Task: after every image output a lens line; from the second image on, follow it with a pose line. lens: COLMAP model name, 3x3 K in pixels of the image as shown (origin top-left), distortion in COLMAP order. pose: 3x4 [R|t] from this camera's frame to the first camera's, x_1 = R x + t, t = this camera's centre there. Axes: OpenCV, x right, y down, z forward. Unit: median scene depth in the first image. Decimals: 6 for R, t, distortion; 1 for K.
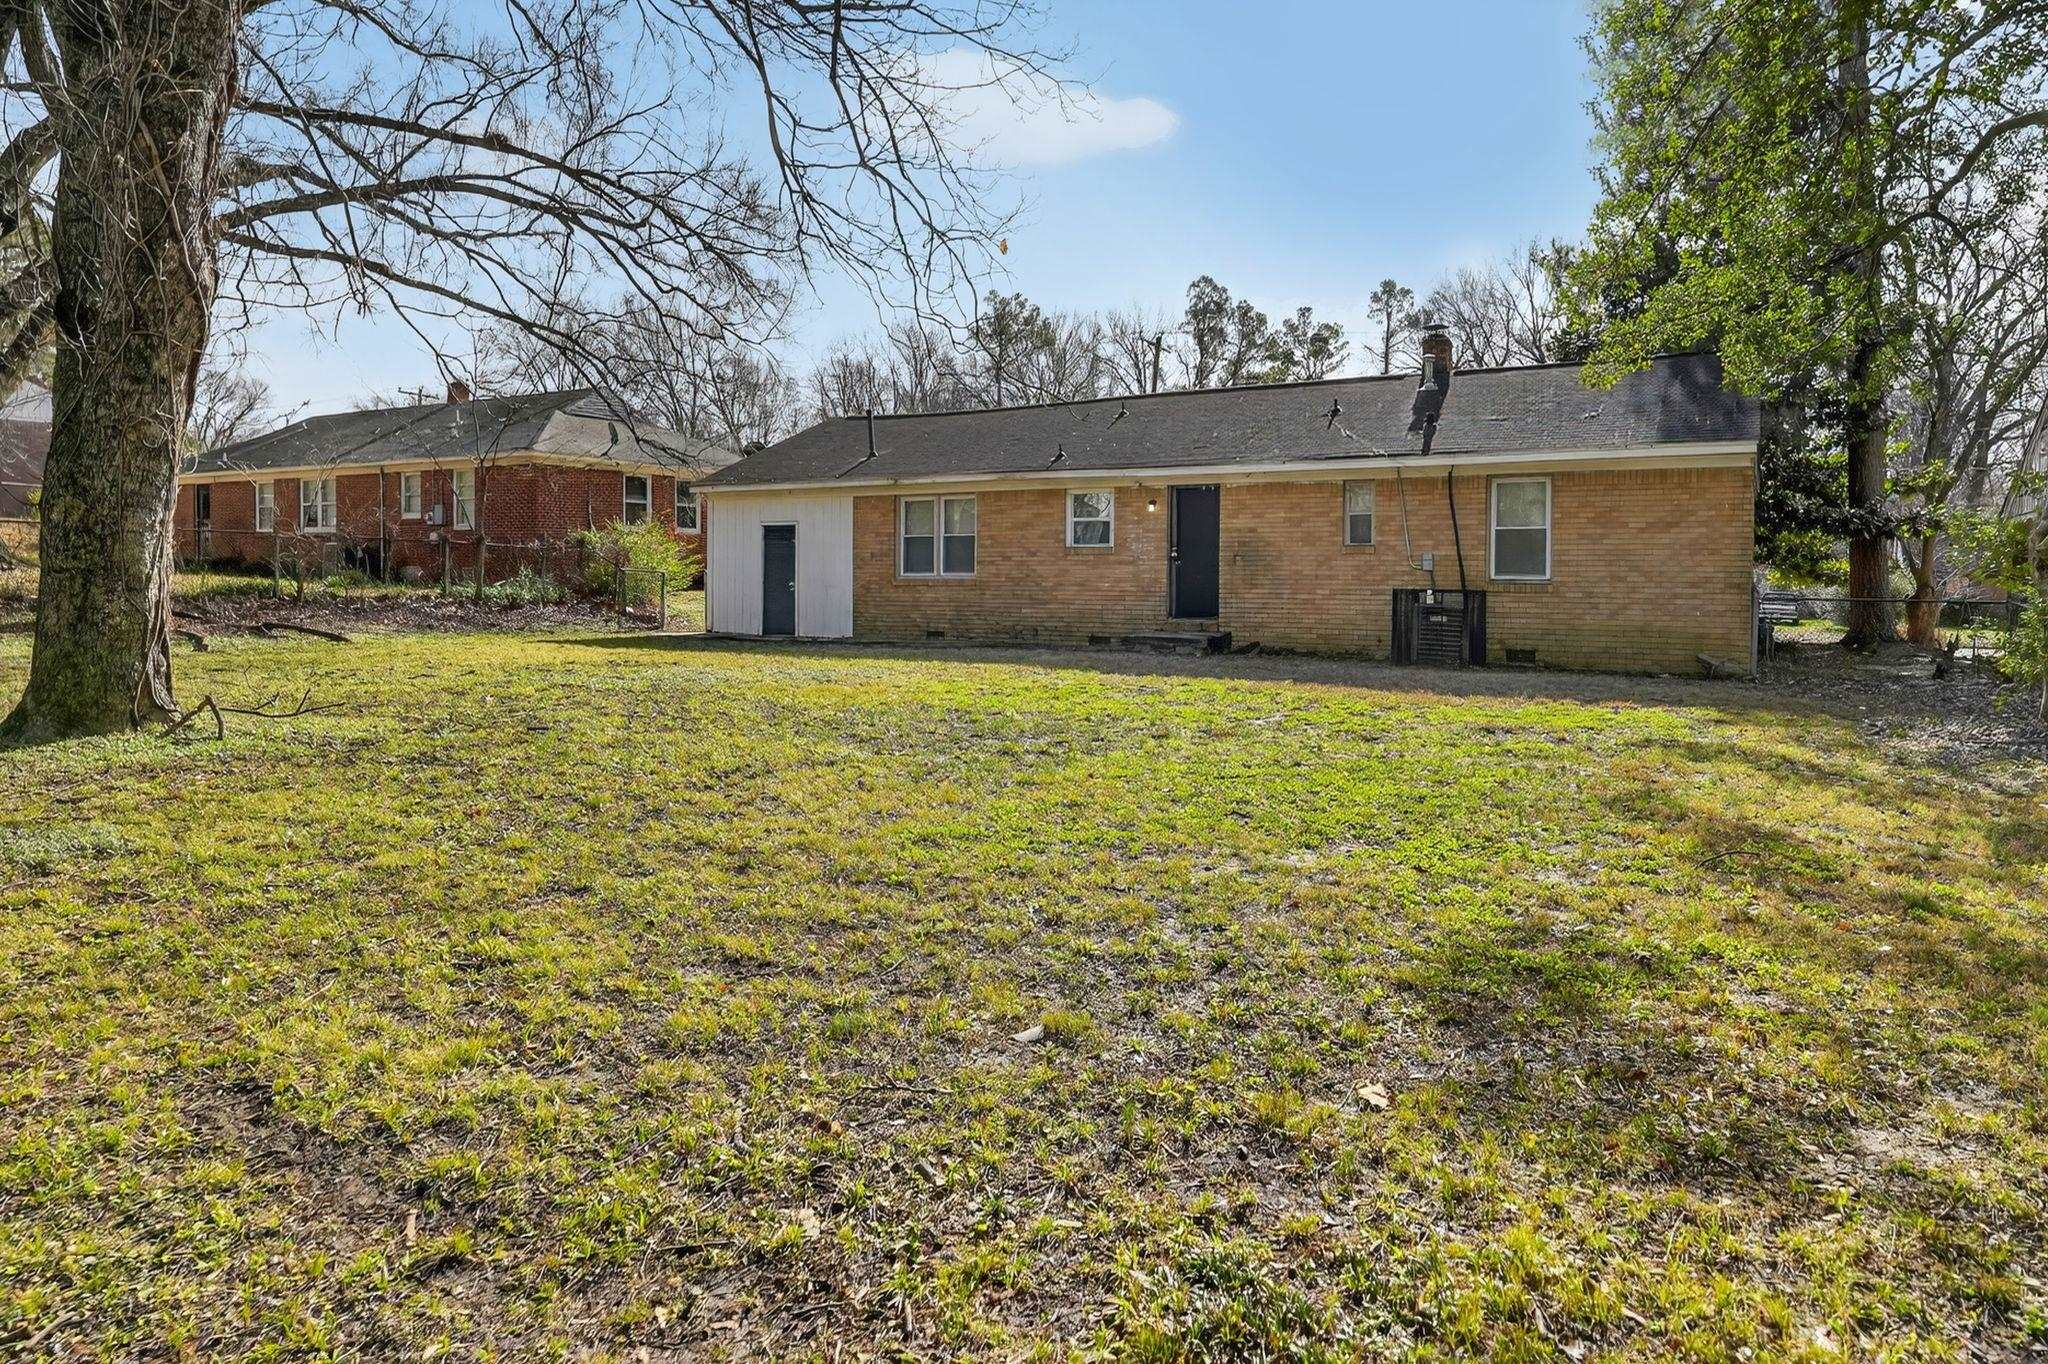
lens RADIAL K [[921.2, 0, 1028.2], [0, 921.2, 649.5], [0, 0, 1]] dist [-0.017253, 0.000596]
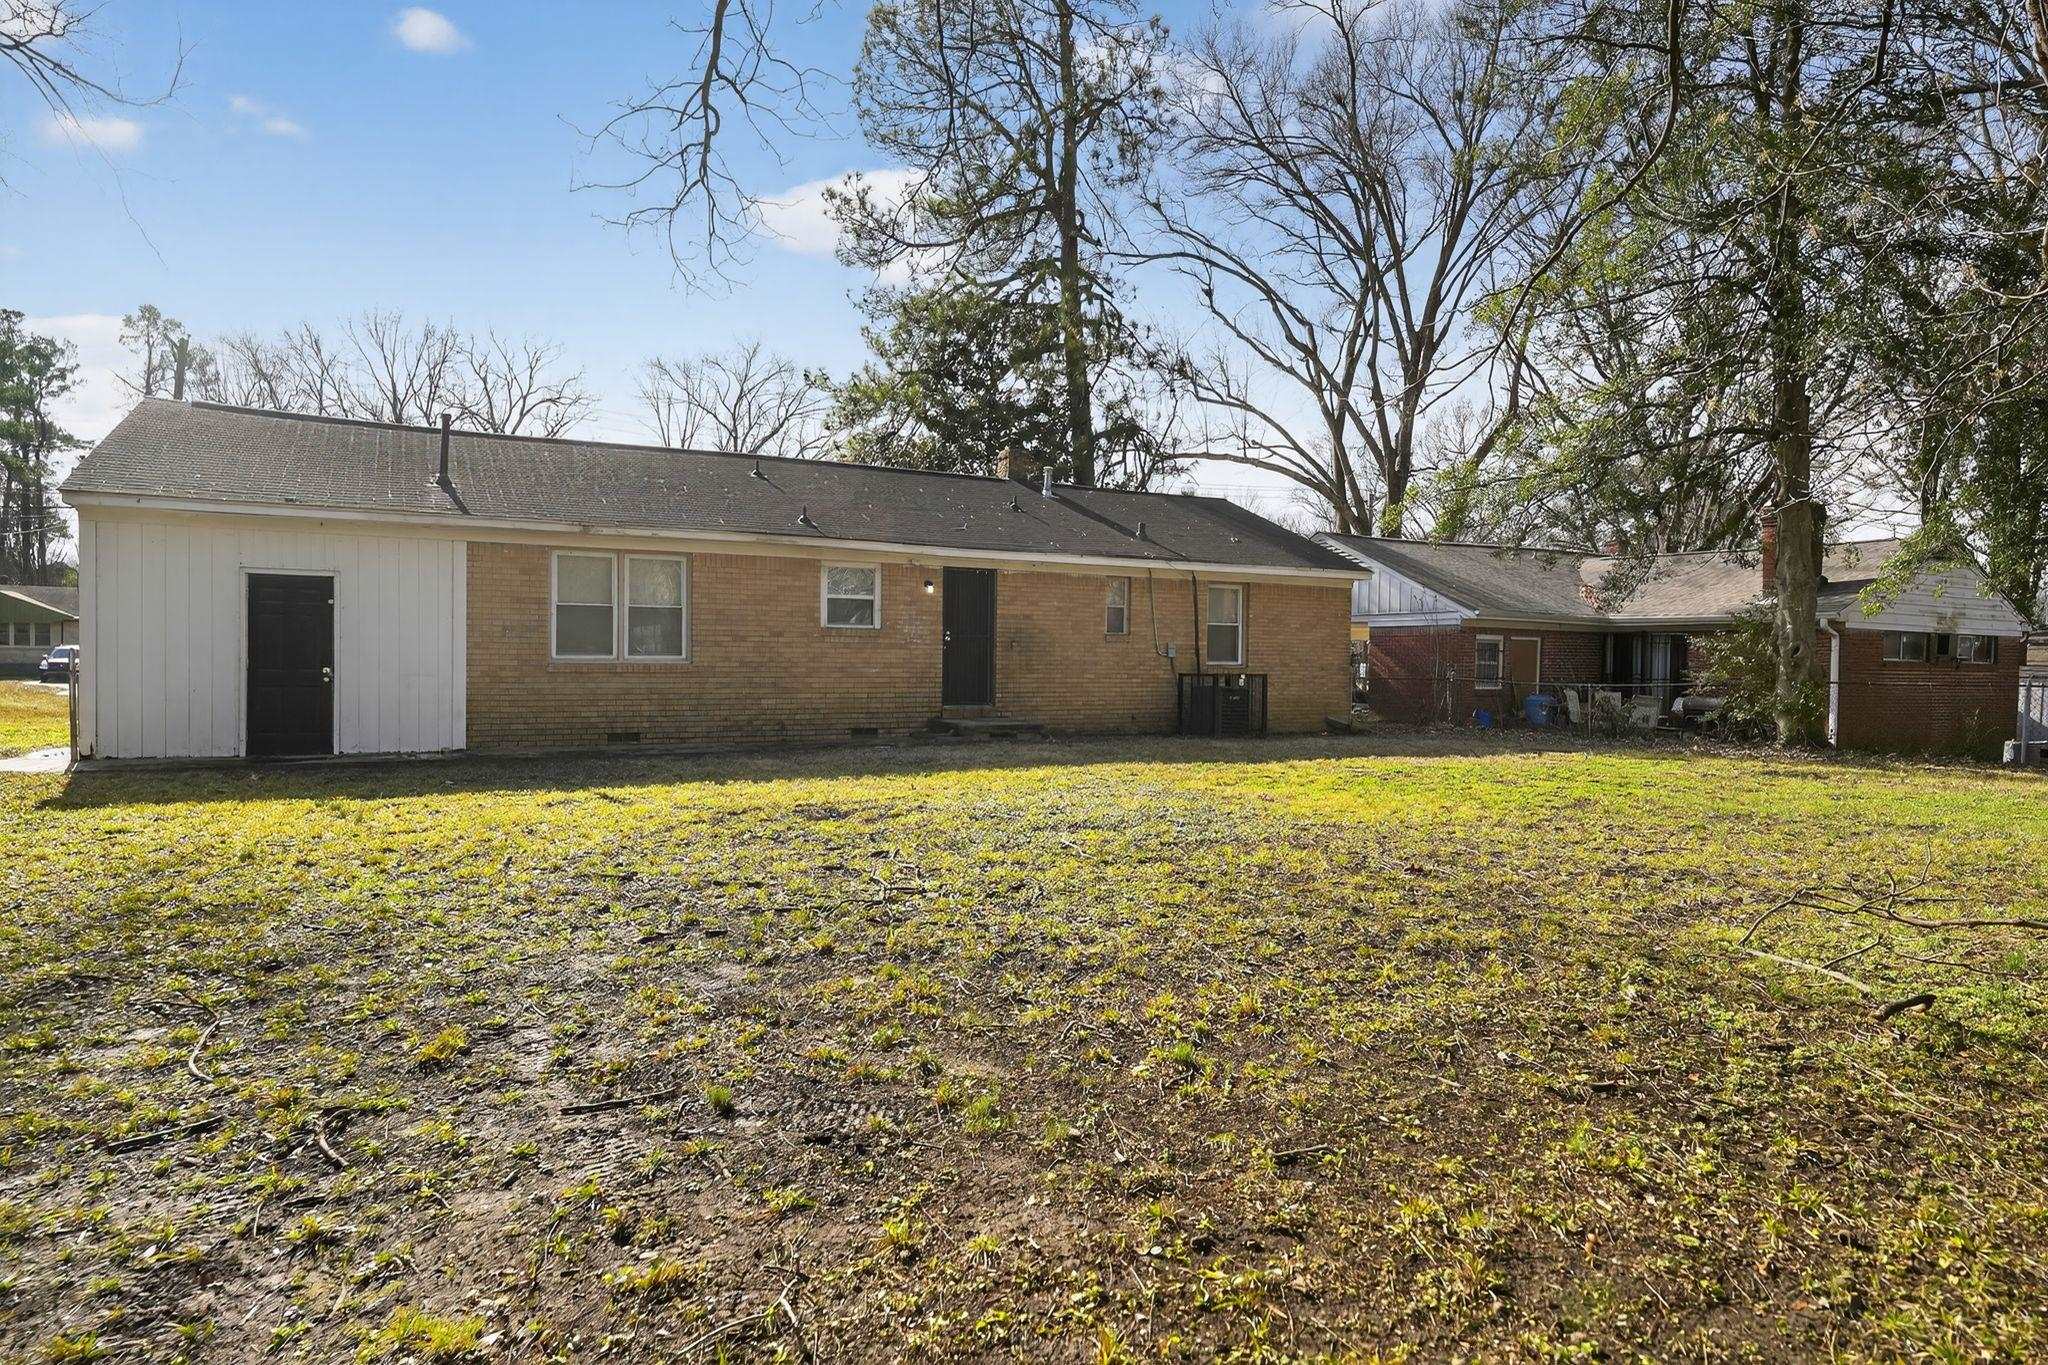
lens RADIAL K [[921.2, 0, 1028.2], [0, 921.2, 650.0], [0, 0, 1]] dist [-0.017253, 0.000596]
pose [[0.626356, 0.005860, 0.779515, -0.501949], [0.053939, 0.997249, -0.050838, -0.036830], [-0.777668, 0.073888, 0.624317, 0.324626]]
